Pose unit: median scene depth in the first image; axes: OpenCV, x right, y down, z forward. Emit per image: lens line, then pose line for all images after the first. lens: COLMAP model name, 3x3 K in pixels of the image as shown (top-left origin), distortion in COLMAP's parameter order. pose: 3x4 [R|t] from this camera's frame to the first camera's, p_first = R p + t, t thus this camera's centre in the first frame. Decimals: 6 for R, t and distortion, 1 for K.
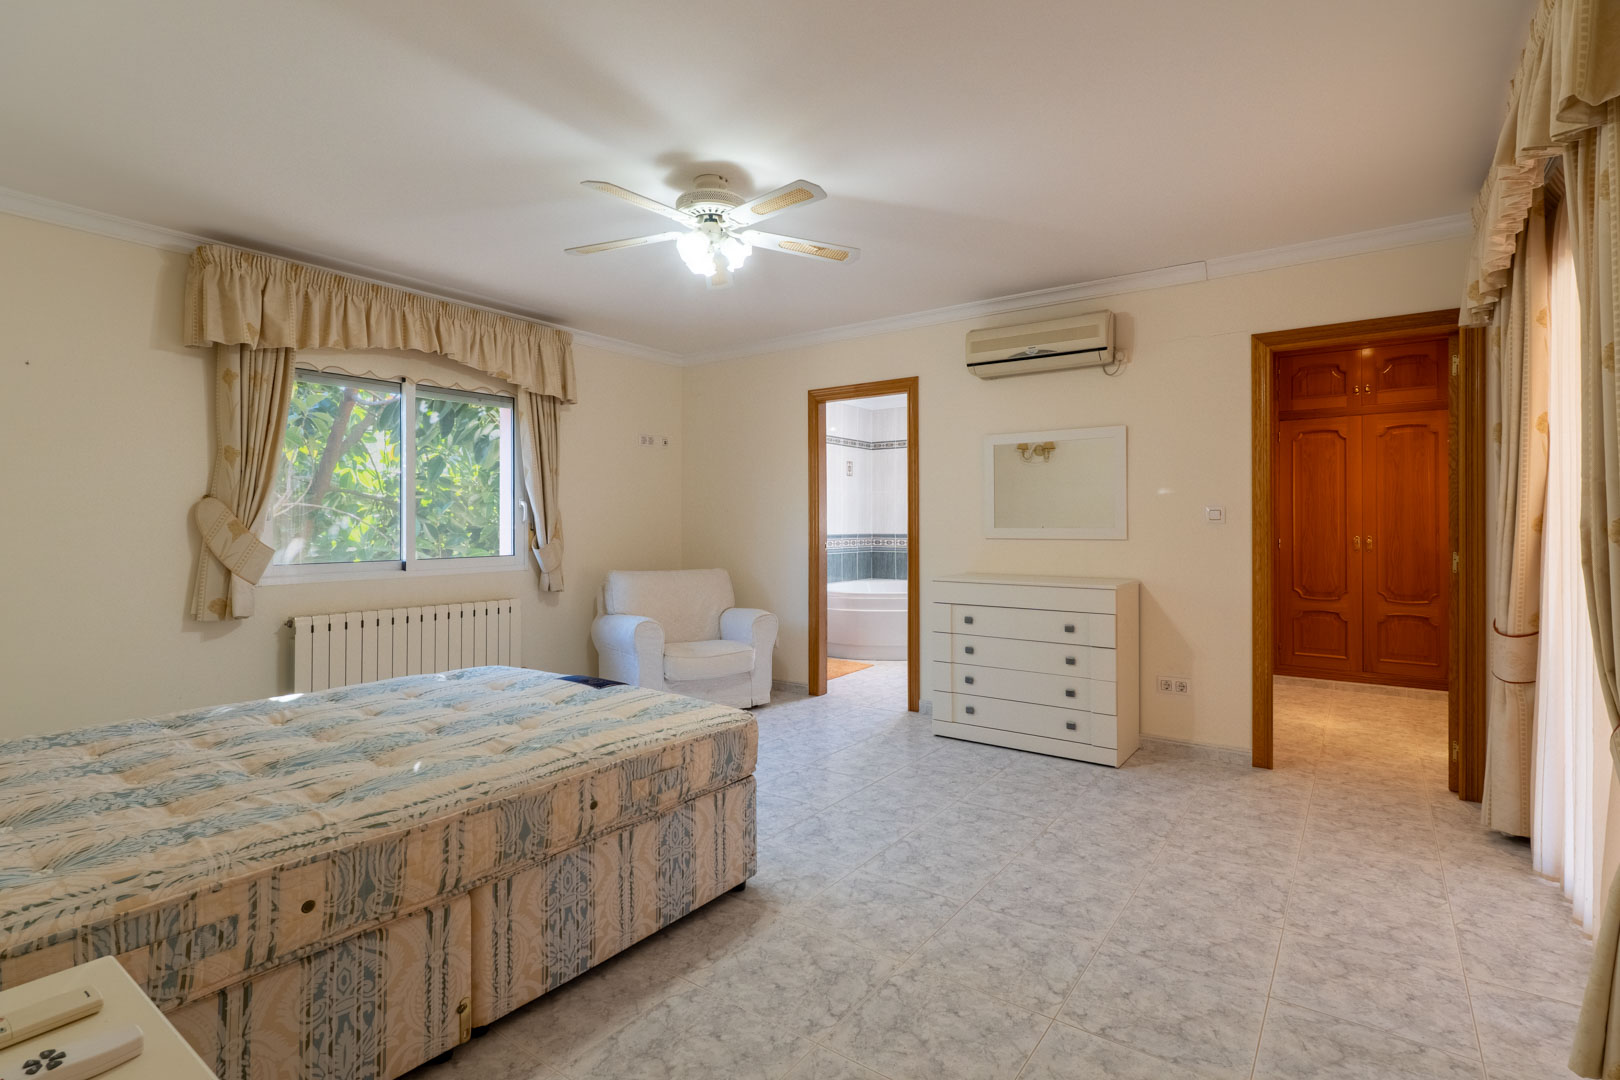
lens RADIAL K [[775.8, 0, 810.8], [0, 775.8, 526.6], [0, 0, 1]] dist [0.001649, -0.000778]
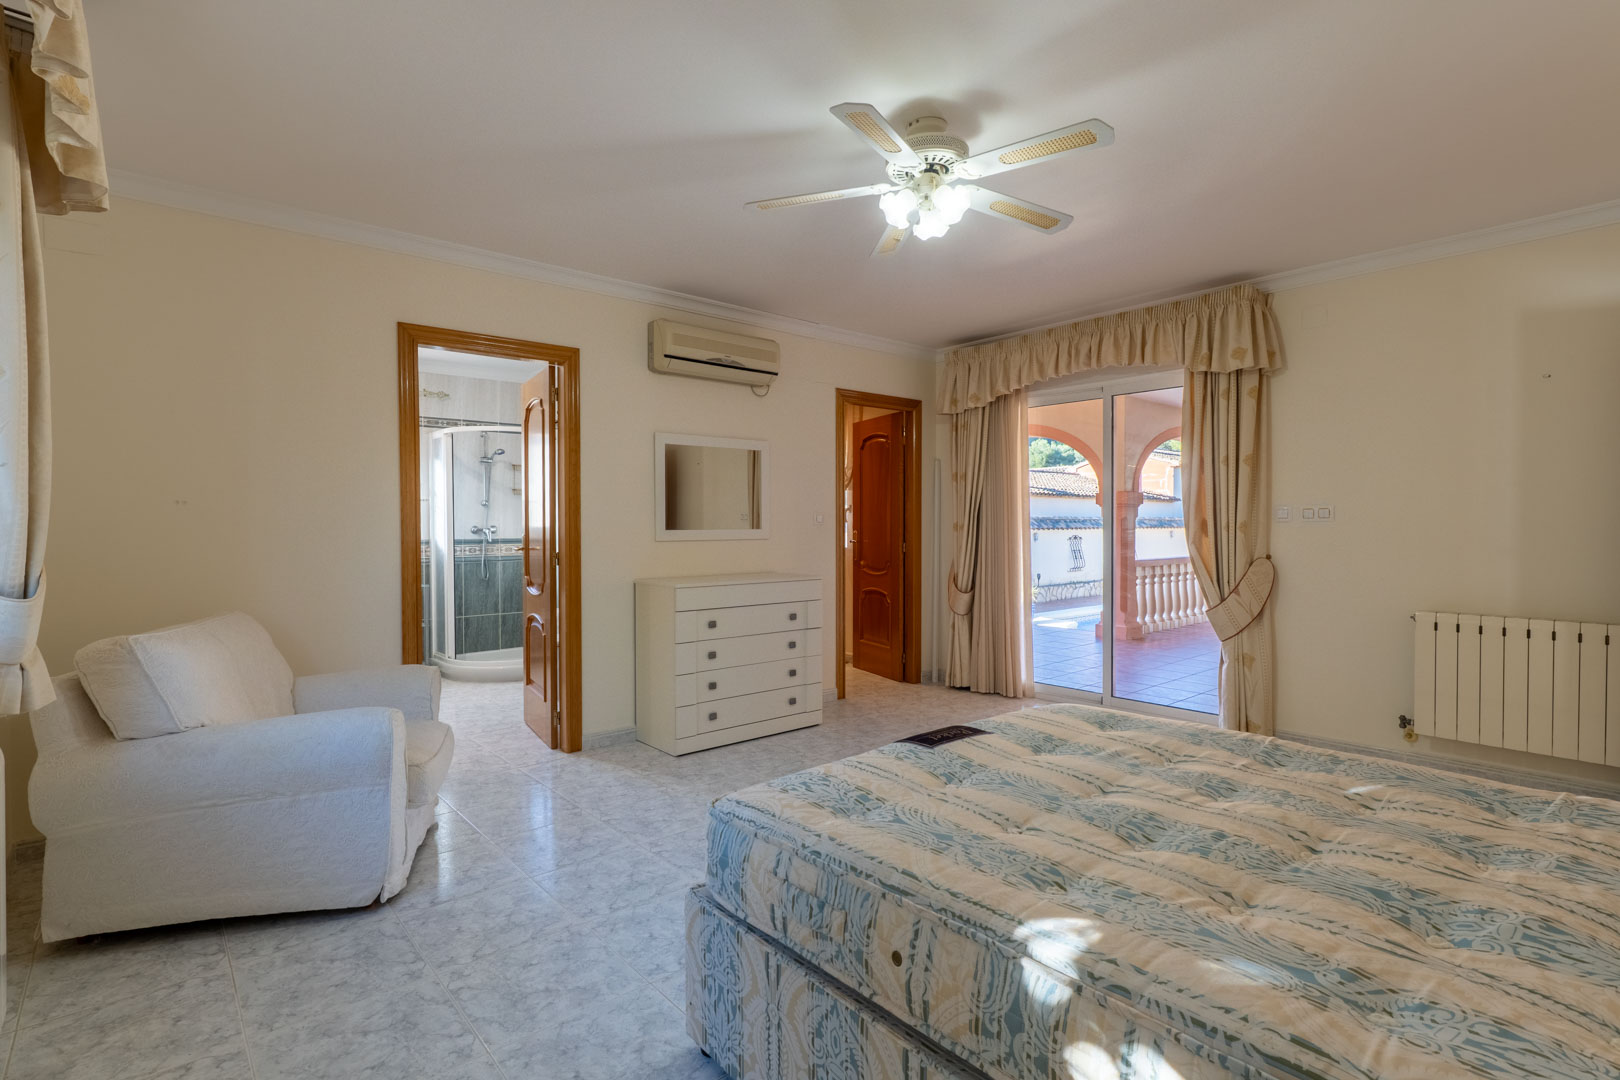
lens RADIAL K [[775.8, 0, 809.9], [0, 775.8, 545.0], [0, 0, 1]] dist [0.001649, -0.000778]
pose [[0.230238, -0.021295, 0.972901, -0.711845], [0.007831, 0.999769, 0.020030, 0.002742], [-0.973103, 0.003007, 0.230352, 0.657030]]
